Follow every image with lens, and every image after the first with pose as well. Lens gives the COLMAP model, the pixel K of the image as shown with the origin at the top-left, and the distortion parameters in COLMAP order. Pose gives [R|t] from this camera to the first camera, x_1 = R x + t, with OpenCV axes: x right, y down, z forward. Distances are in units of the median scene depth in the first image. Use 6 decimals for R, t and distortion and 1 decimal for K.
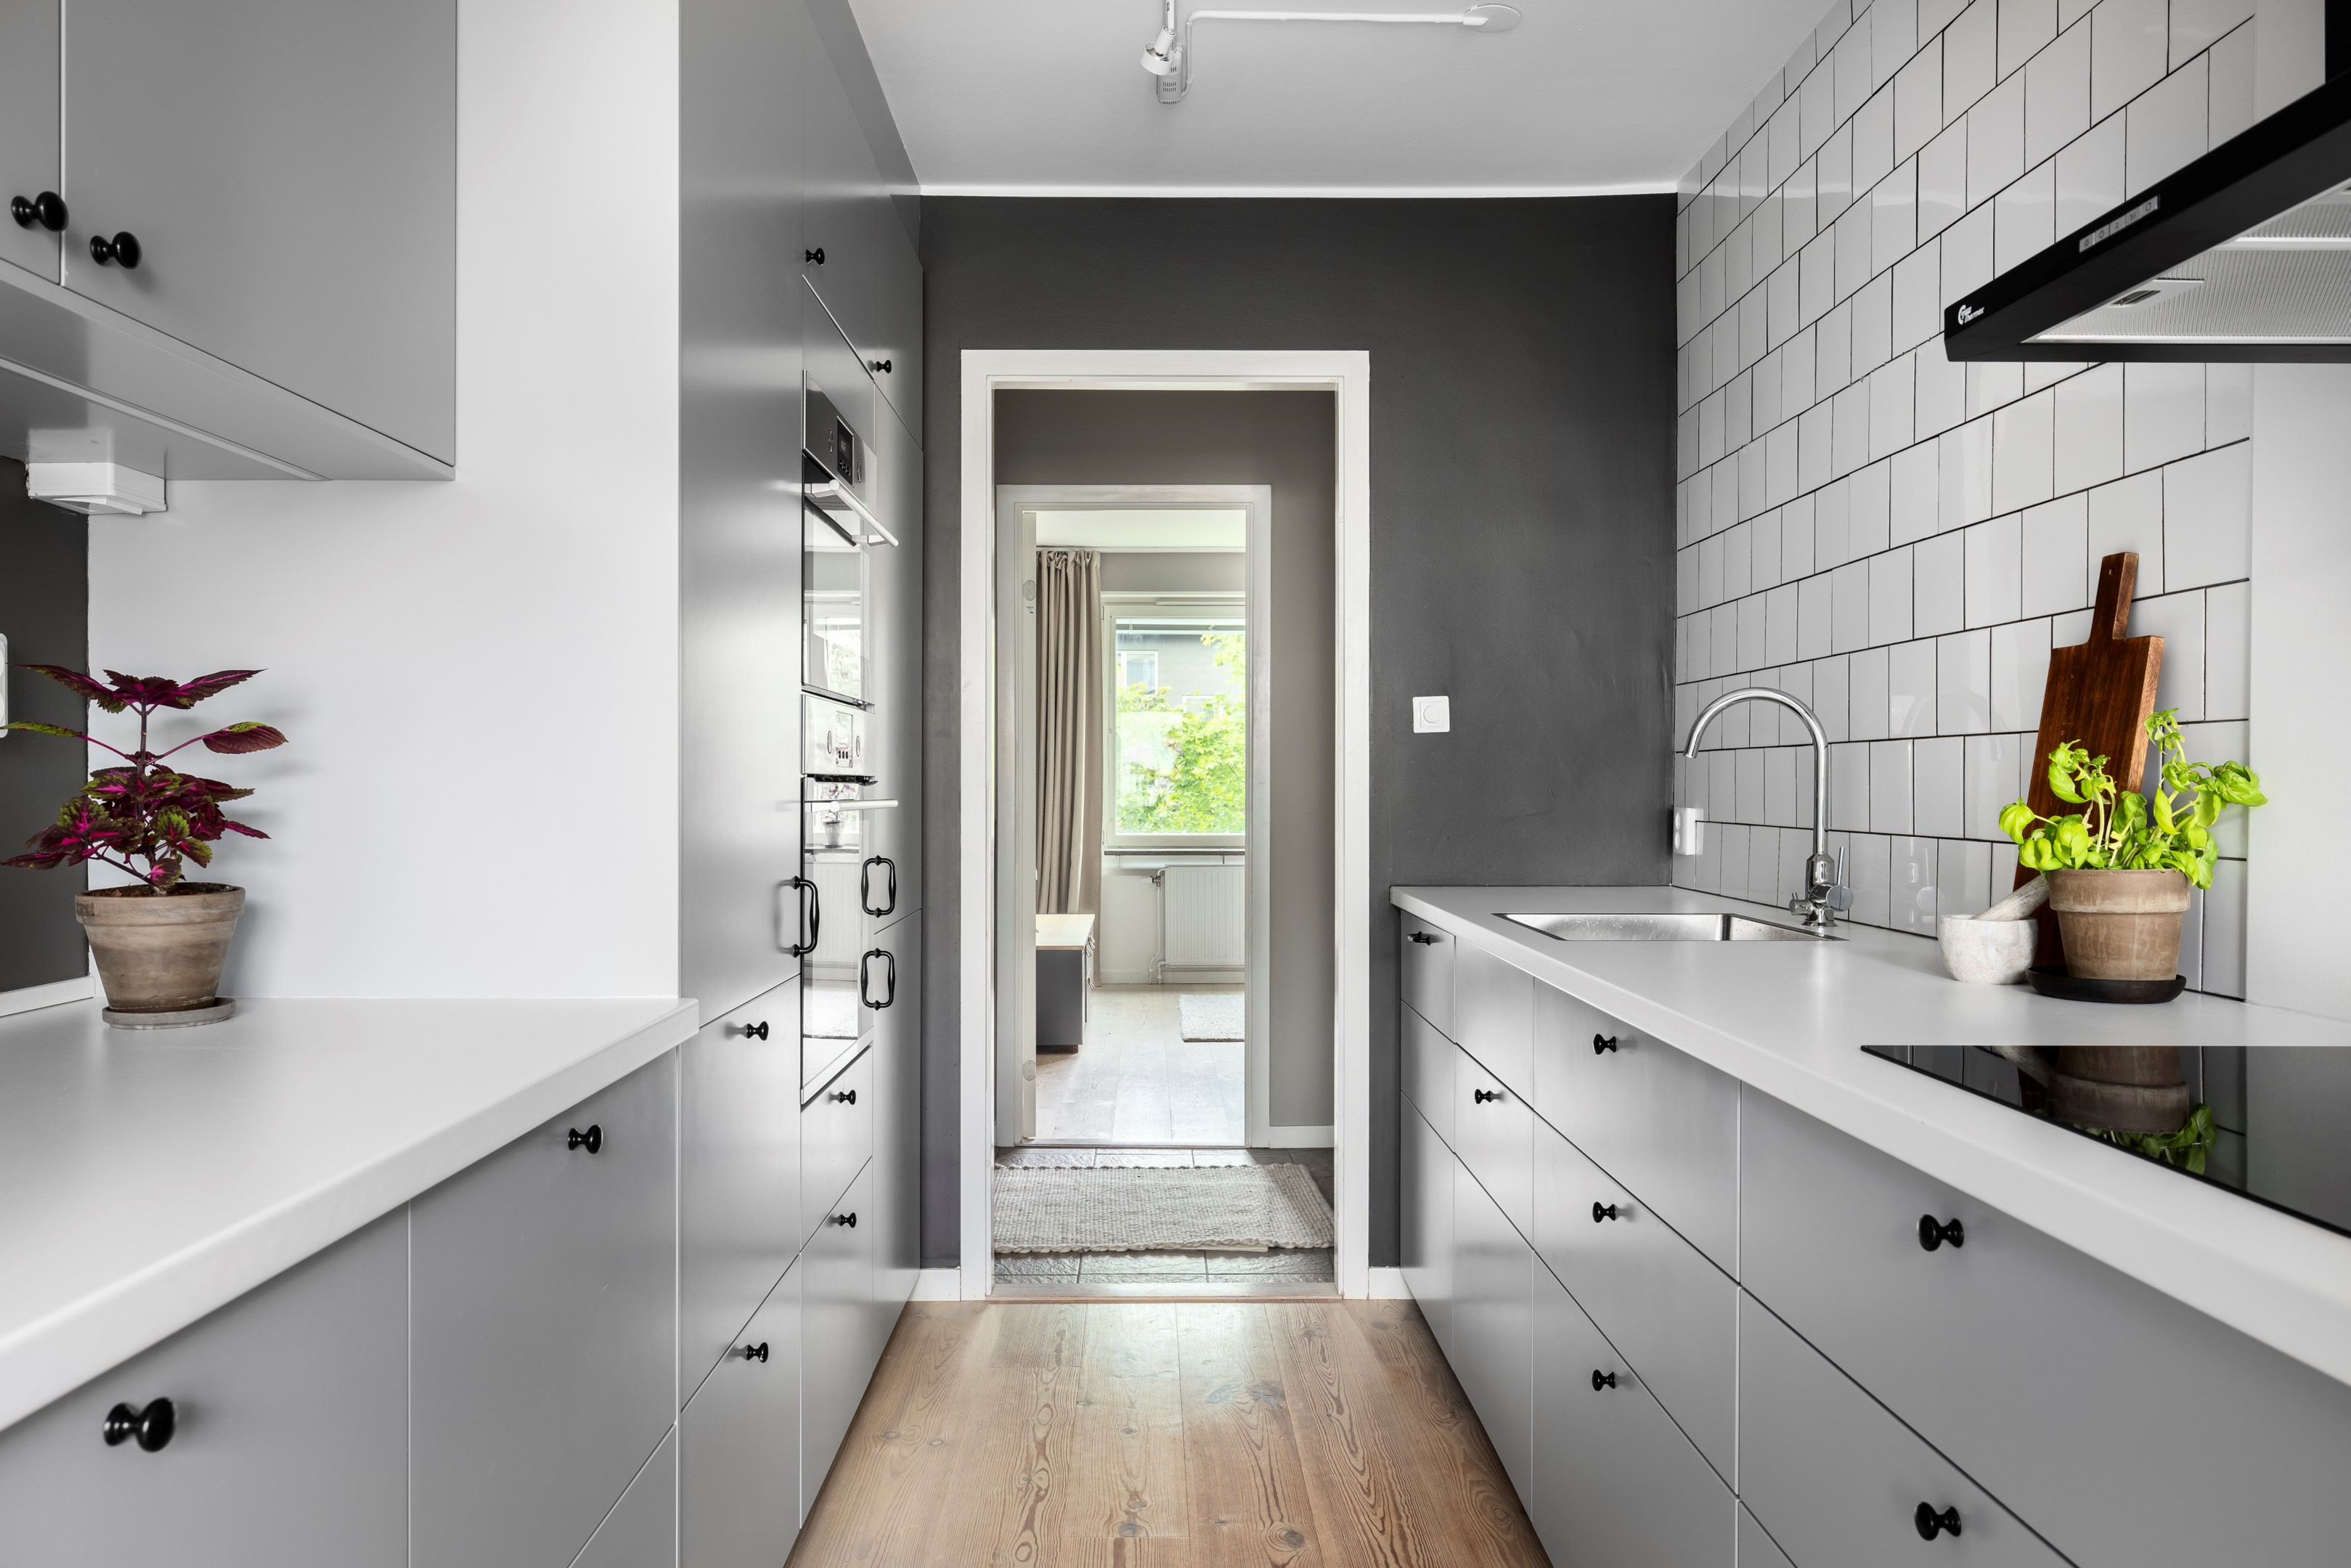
lens RADIAL K [[1559.8, 0, 1179.2], [0, 1559.8, 790.4], [0, 0, 1]] dist [0.007380, -0.010754]
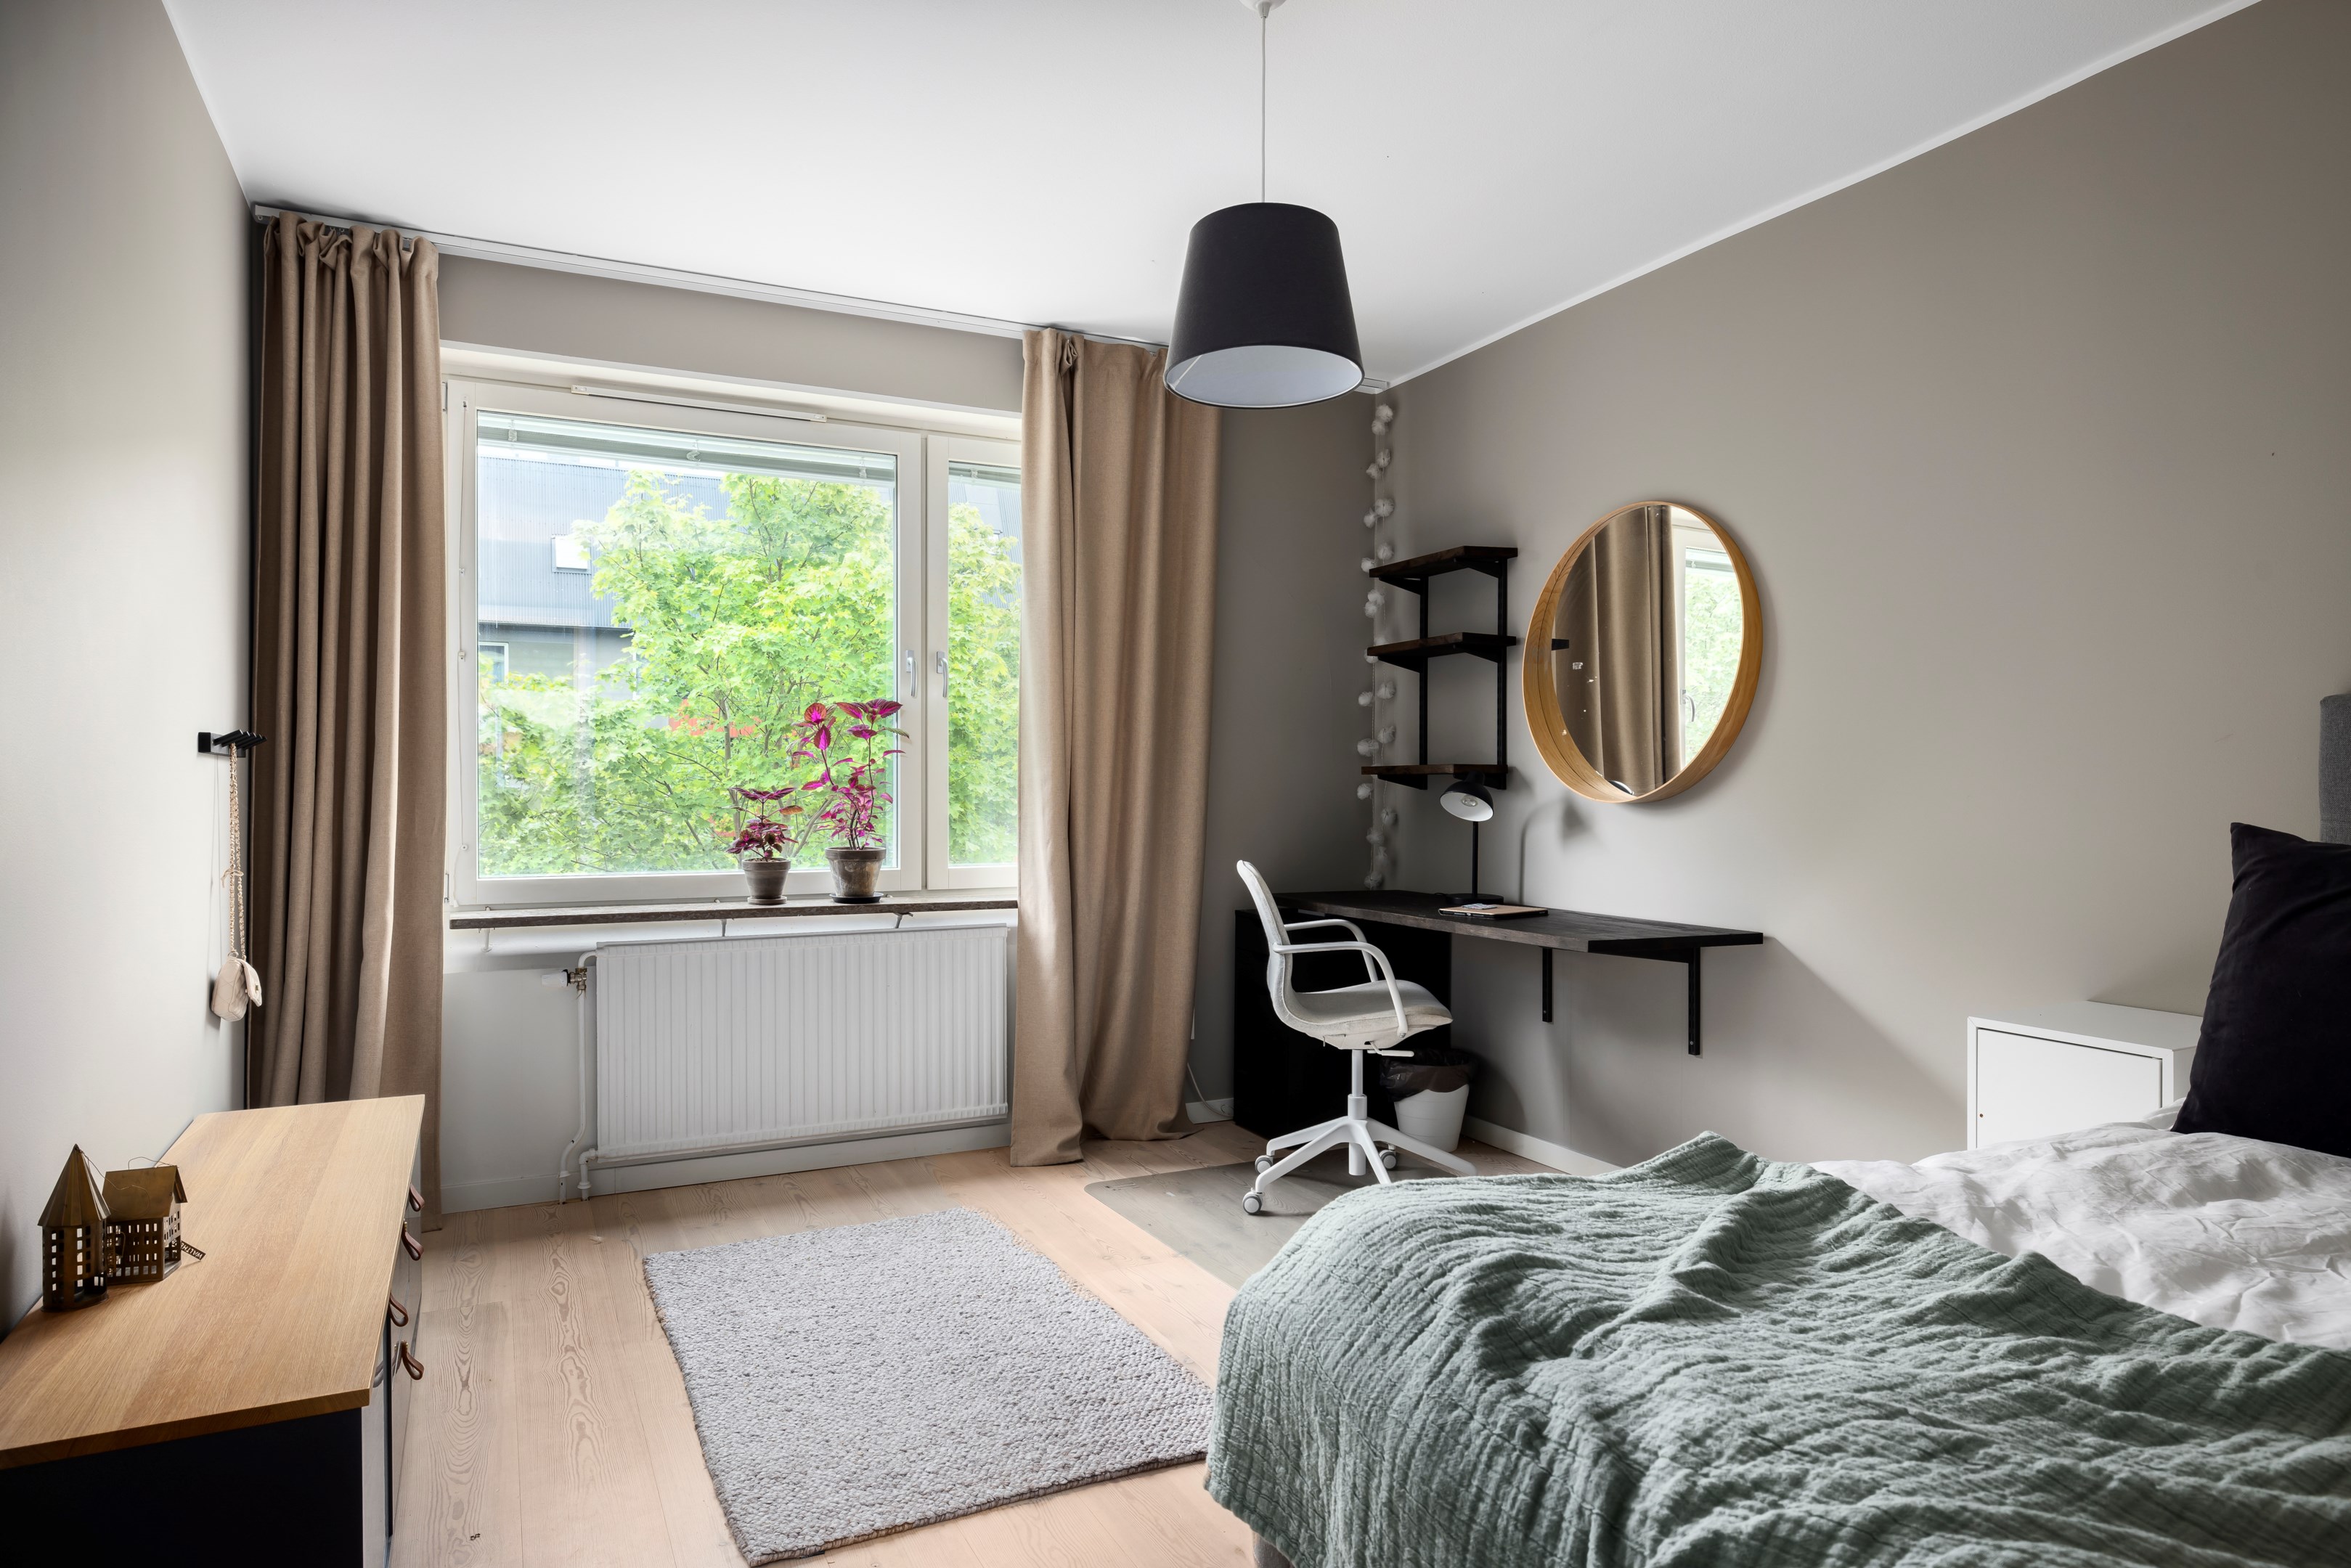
lens RADIAL K [[1376.3, 0, 1181.7], [0, 1376.3, 783.0], [0, 0, 1]] dist [-0.001916, 0.003677]
pose [[0.902340, -0.000798, 0.431024, -0.075163], [0.004505, 0.999961, -0.007581, 0.009120], [-0.431001, 0.008782, 0.902309, 1.448073]]
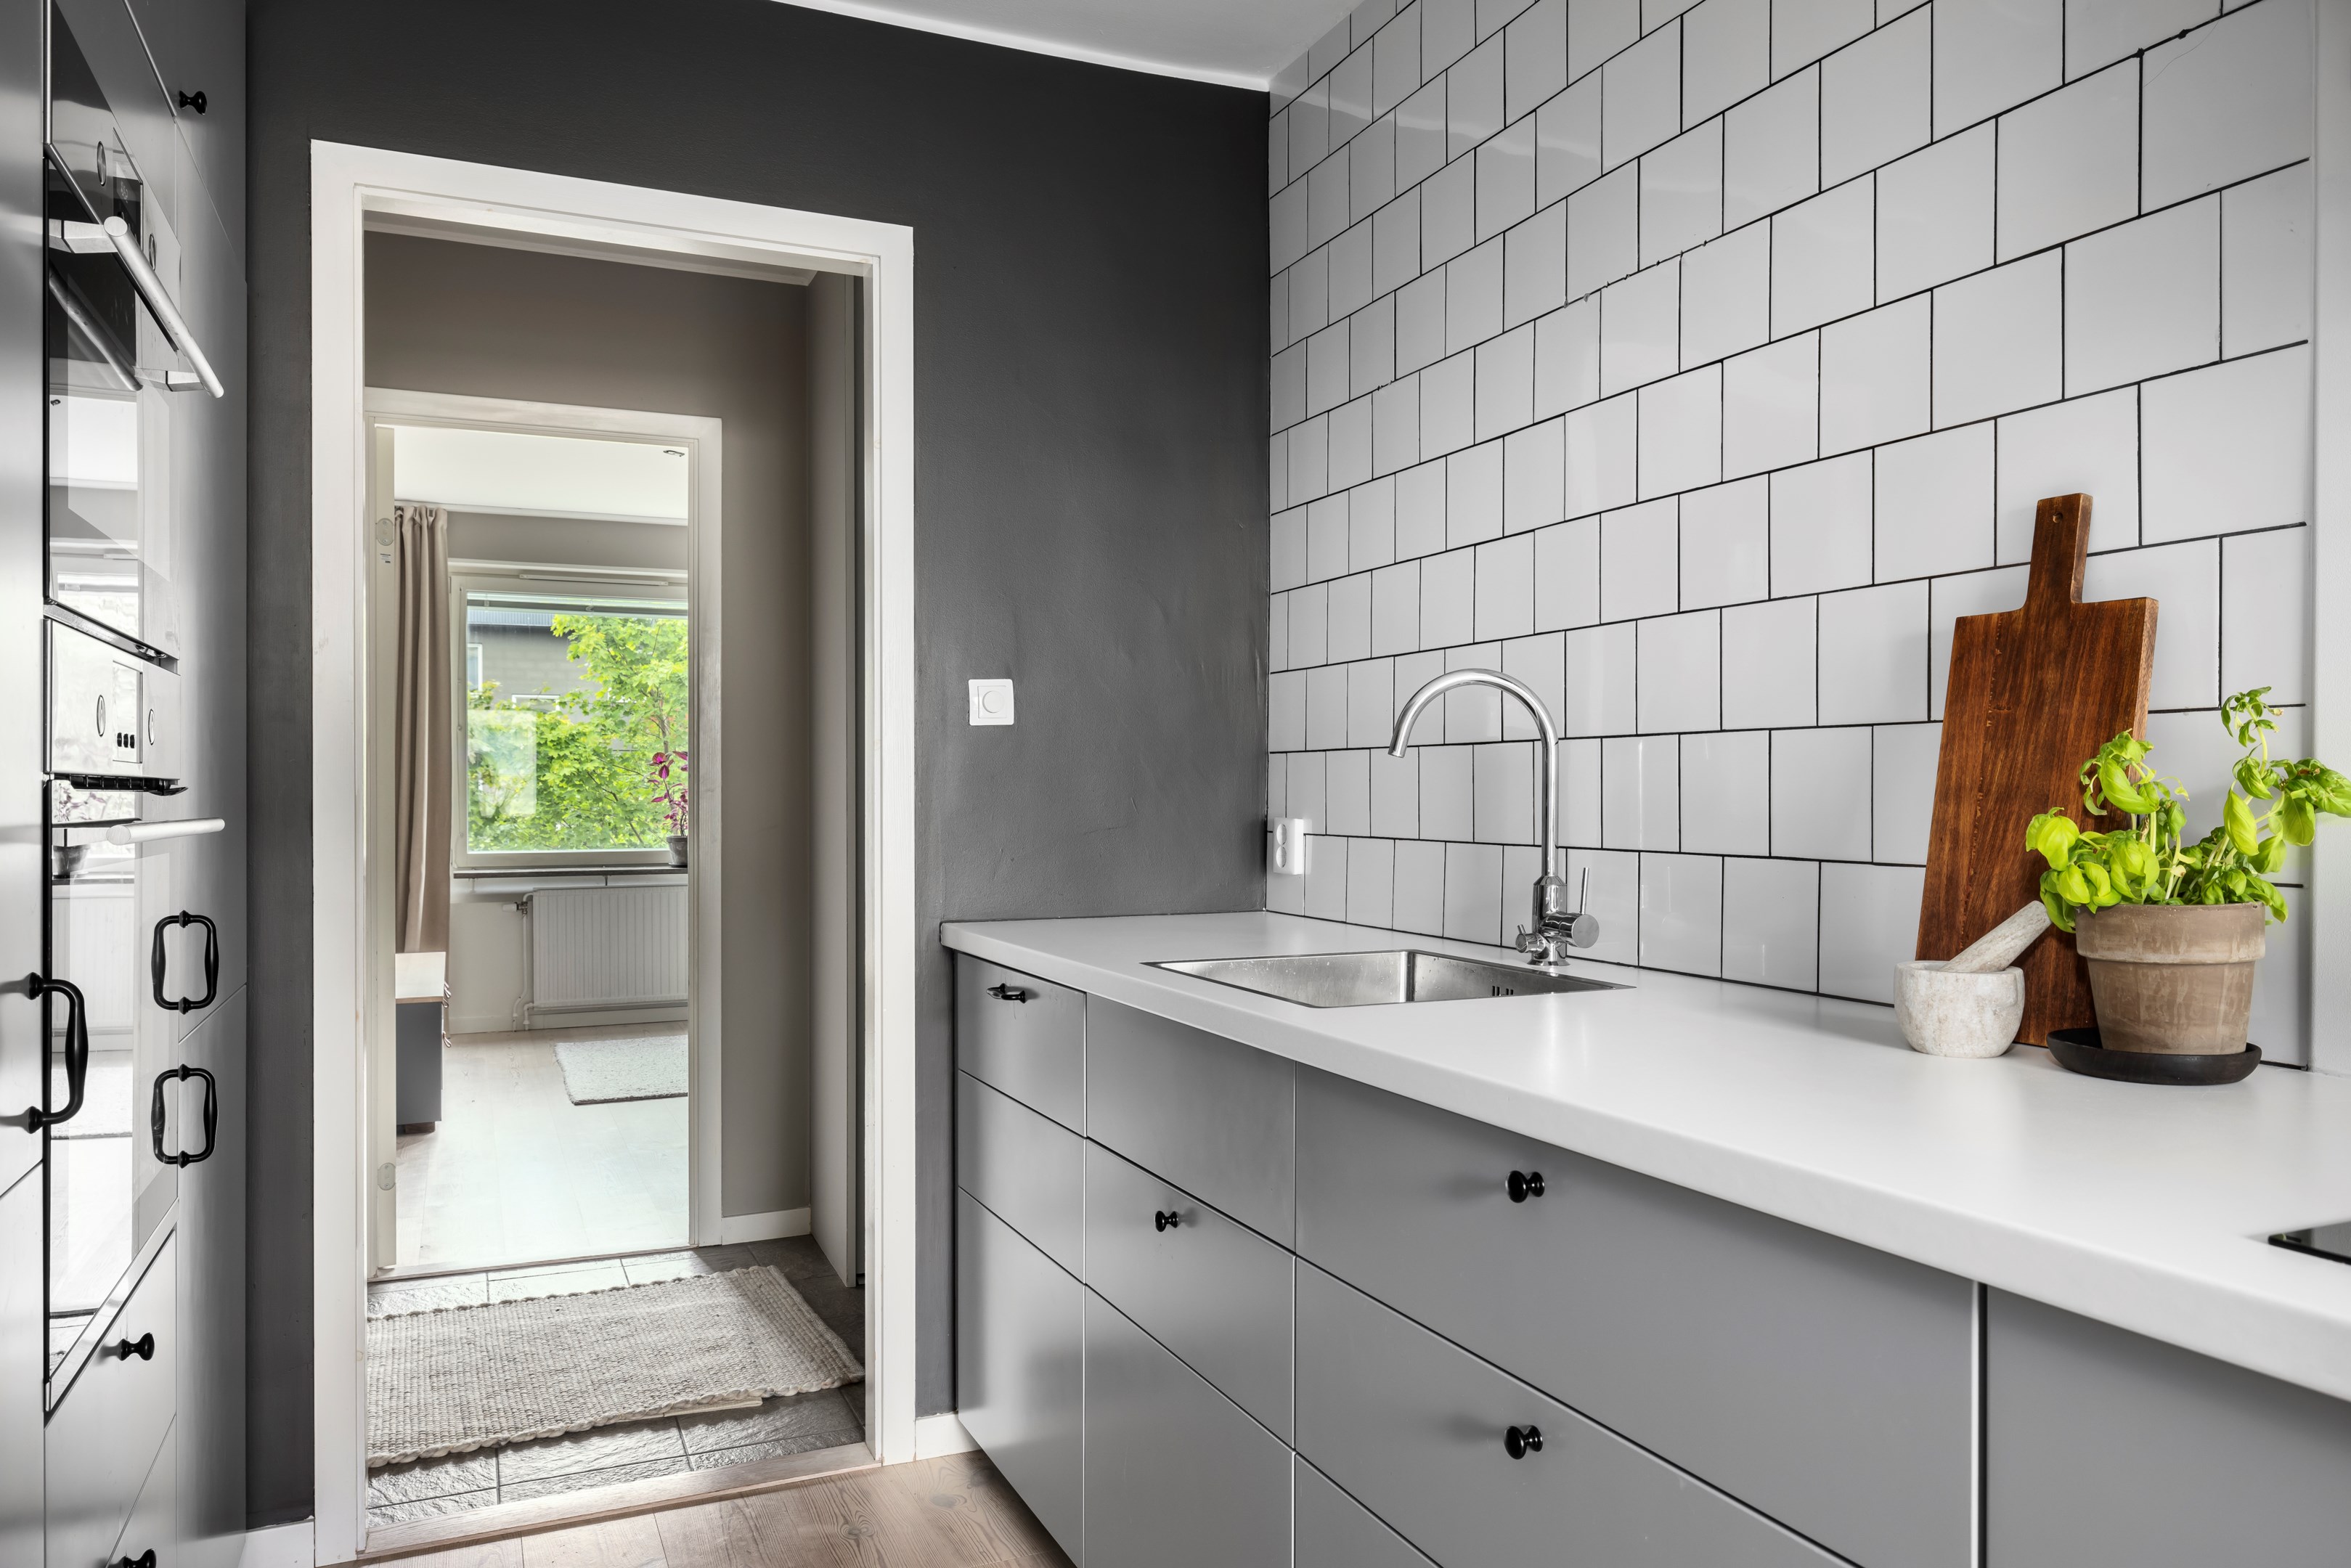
lens RADIAL K [[1559.8, 0, 1164.8], [0, 1559.8, 795.3], [0, 0, 1]] dist [0.007380, -0.010754]
pose [[0.920087, -0.003293, 0.391700, -0.066474], [0.003894, 0.999992, -0.000742, -0.000974], [-0.391695, 0.002208, 0.920093, 0.244266]]
